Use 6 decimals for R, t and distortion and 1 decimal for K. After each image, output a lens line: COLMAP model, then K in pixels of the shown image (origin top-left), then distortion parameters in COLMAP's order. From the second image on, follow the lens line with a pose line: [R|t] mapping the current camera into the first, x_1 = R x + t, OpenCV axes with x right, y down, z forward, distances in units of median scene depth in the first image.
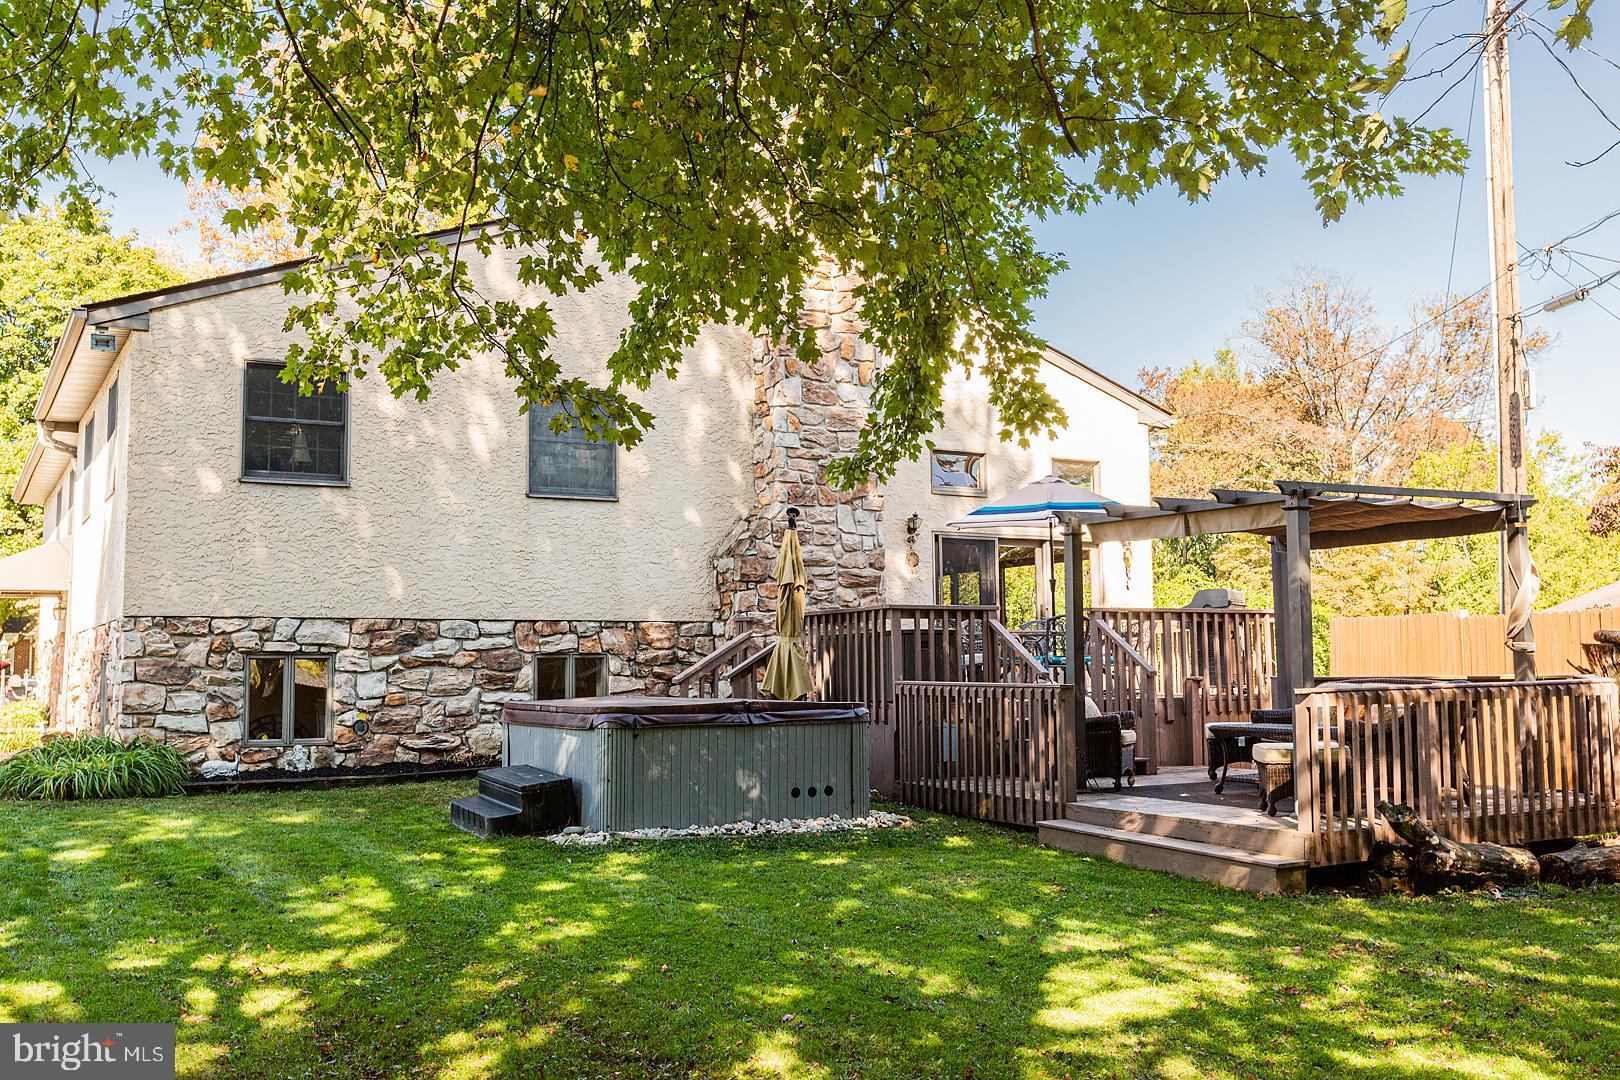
lens RADIAL K [[1516.5, 0, 810.0], [0, 1516.5, 540.0], [0, 0, 1]] dist [-0.001114, -0.002573]
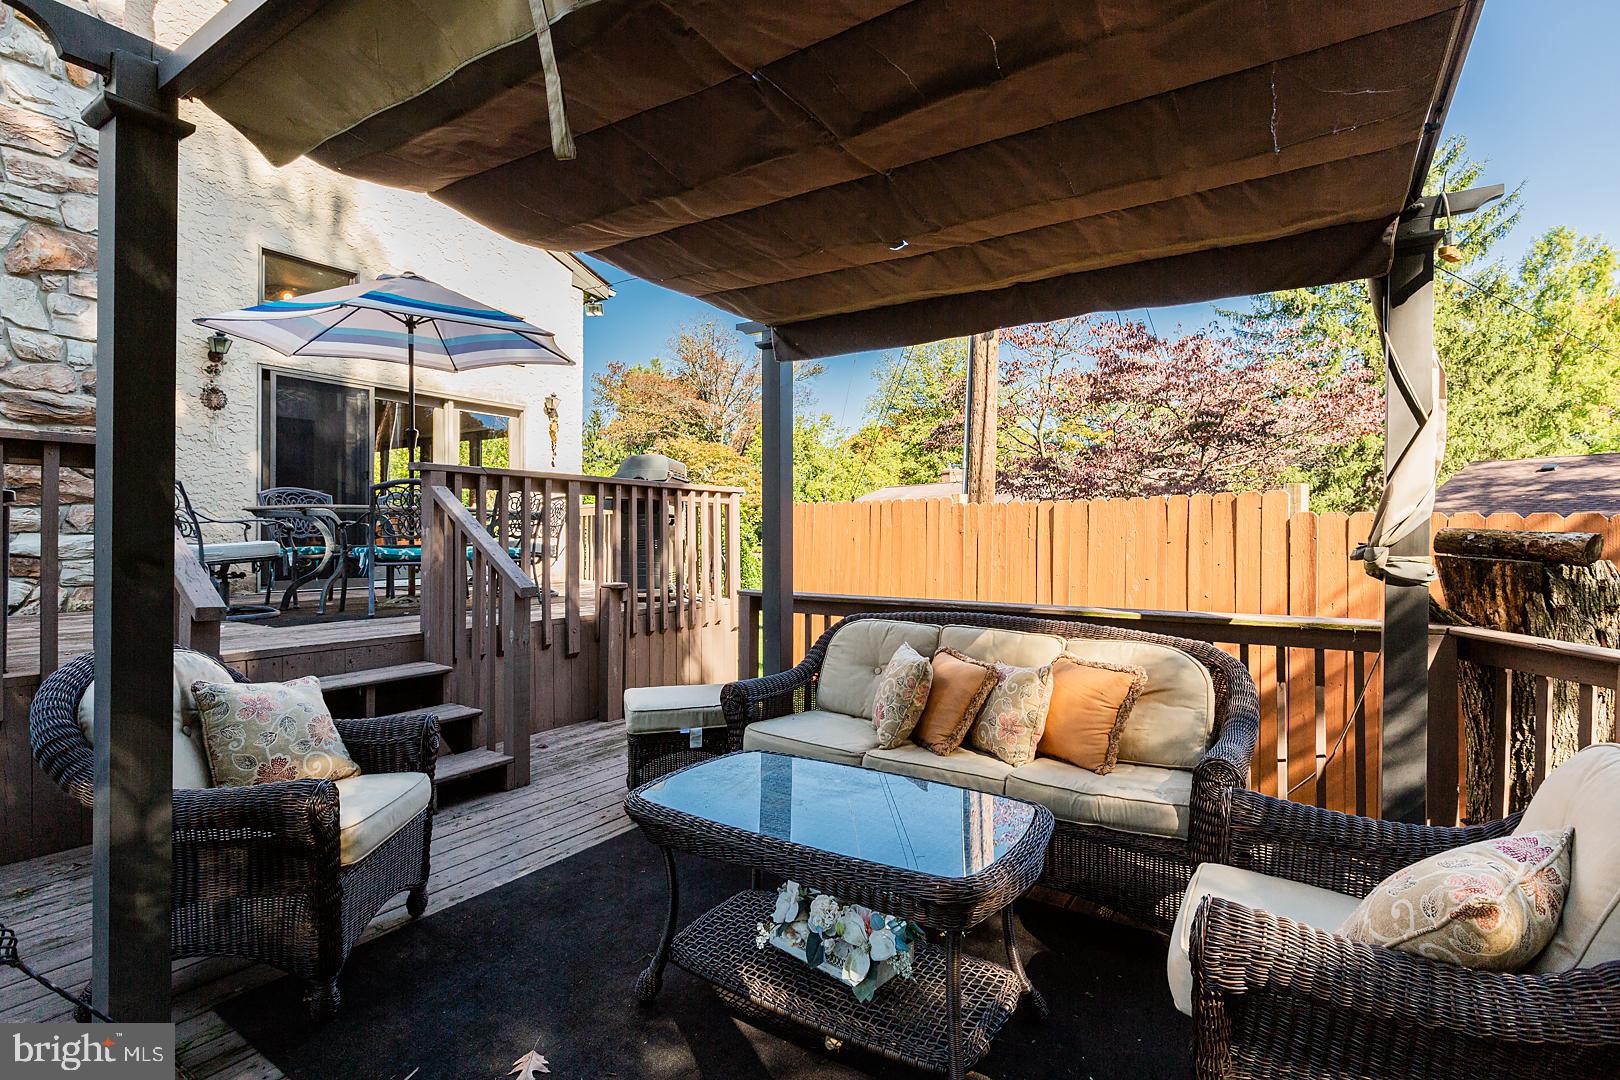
lens RADIAL K [[761.7, 0, 815.2], [0, 761.7, 531.2], [0, 0, 1]] dist [-0.000287, -0.000541]
pose [[0.885937, 0.016013, 0.463528, 0.175227], [-0.053400, 0.996279, 0.067647, 0.040772], [-0.460720, -0.084683, 0.883496, 0.662817]]
